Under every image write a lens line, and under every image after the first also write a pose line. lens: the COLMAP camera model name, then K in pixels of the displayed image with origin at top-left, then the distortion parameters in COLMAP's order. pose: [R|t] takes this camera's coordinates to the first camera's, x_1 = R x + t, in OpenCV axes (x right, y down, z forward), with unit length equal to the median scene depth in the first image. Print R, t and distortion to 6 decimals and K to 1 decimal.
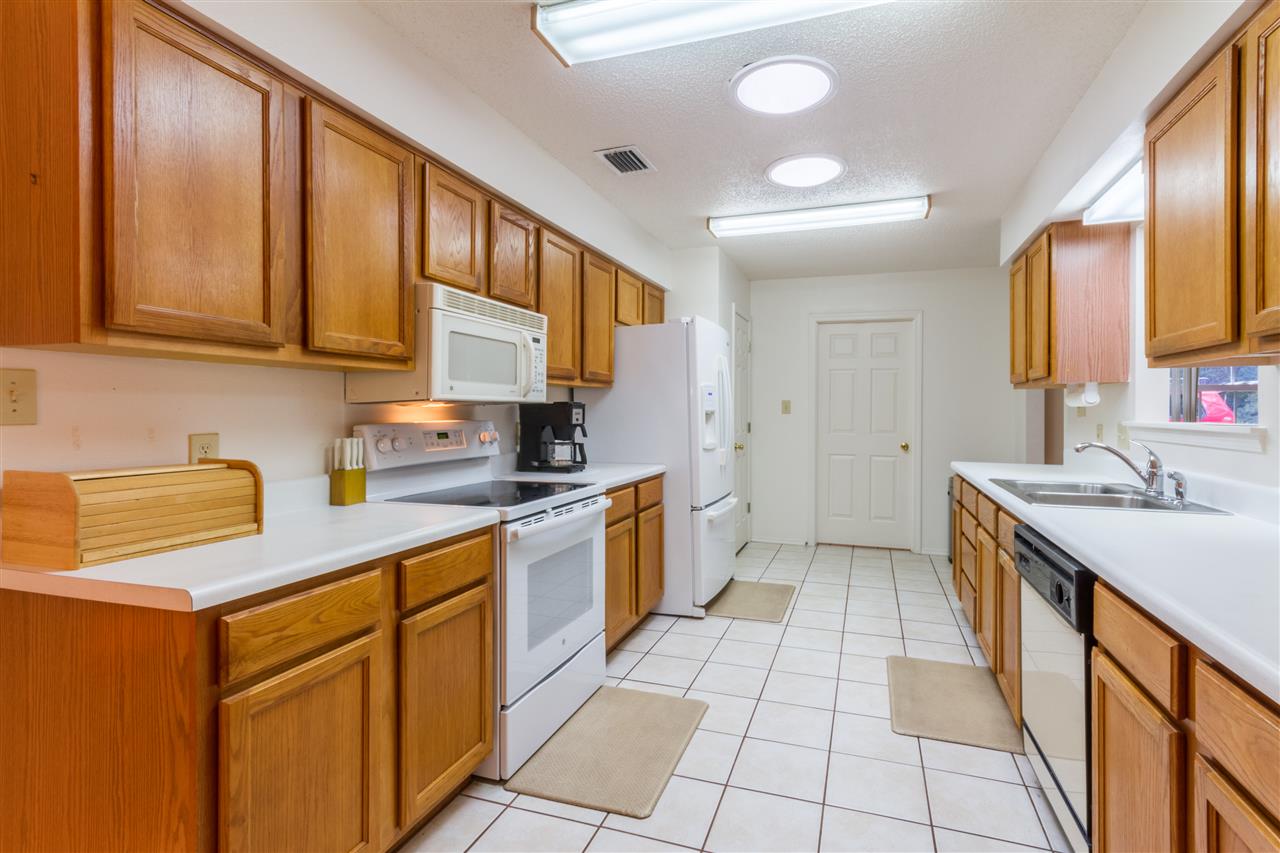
lens RADIAL K [[600.2, 0, 665.0], [0, 600.2, 418.9], [0, 0, 1]] dist [0.009395, 0.001764]
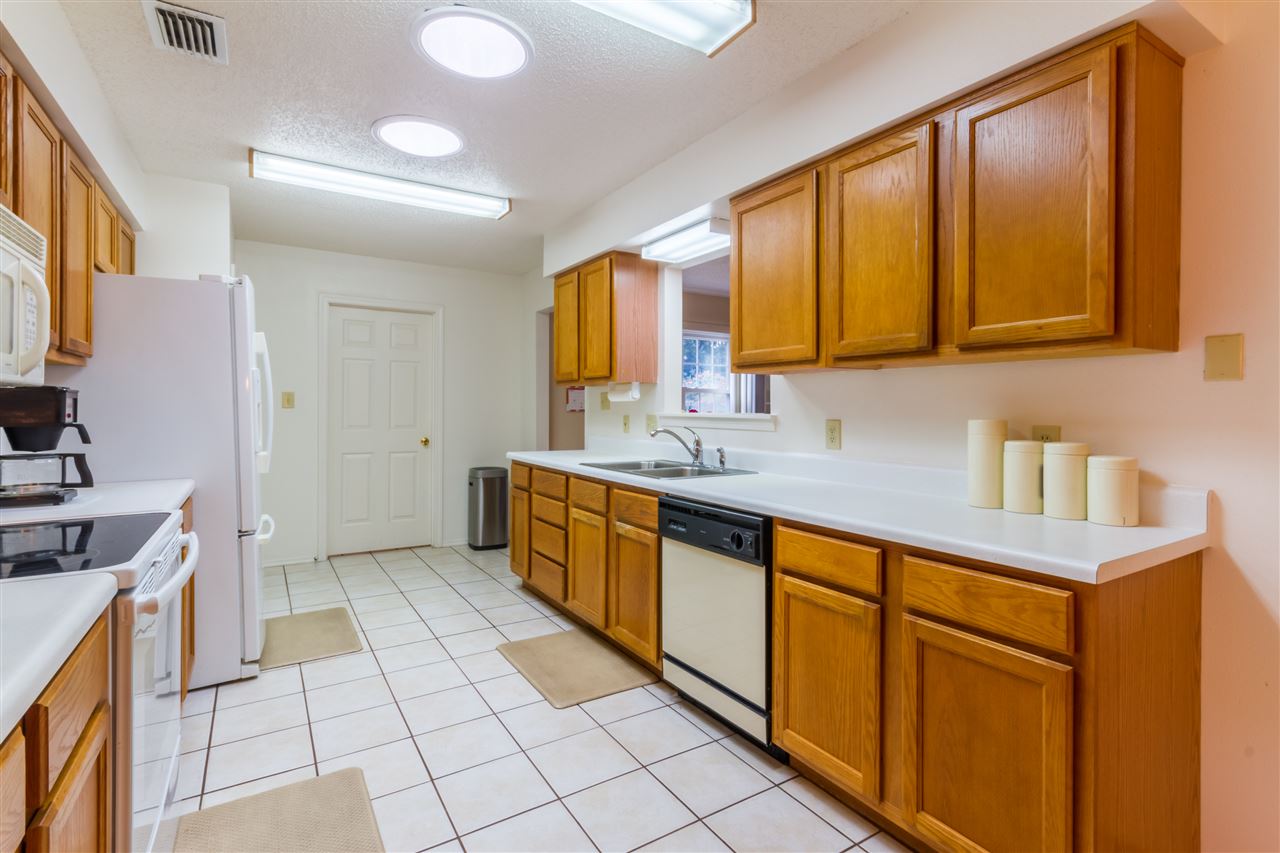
lens RADIAL K [[611.3, 0, 637.7], [0, 611.3, 416.1], [0, 0, 1]] dist [0.011545, 0.000889]
pose [[0.640542, -0.009687, 0.767862, -0.254369], [0.008220, 0.999950, 0.005758, 0.002944], [-0.767879, 0.002623, 0.640589, 0.152021]]
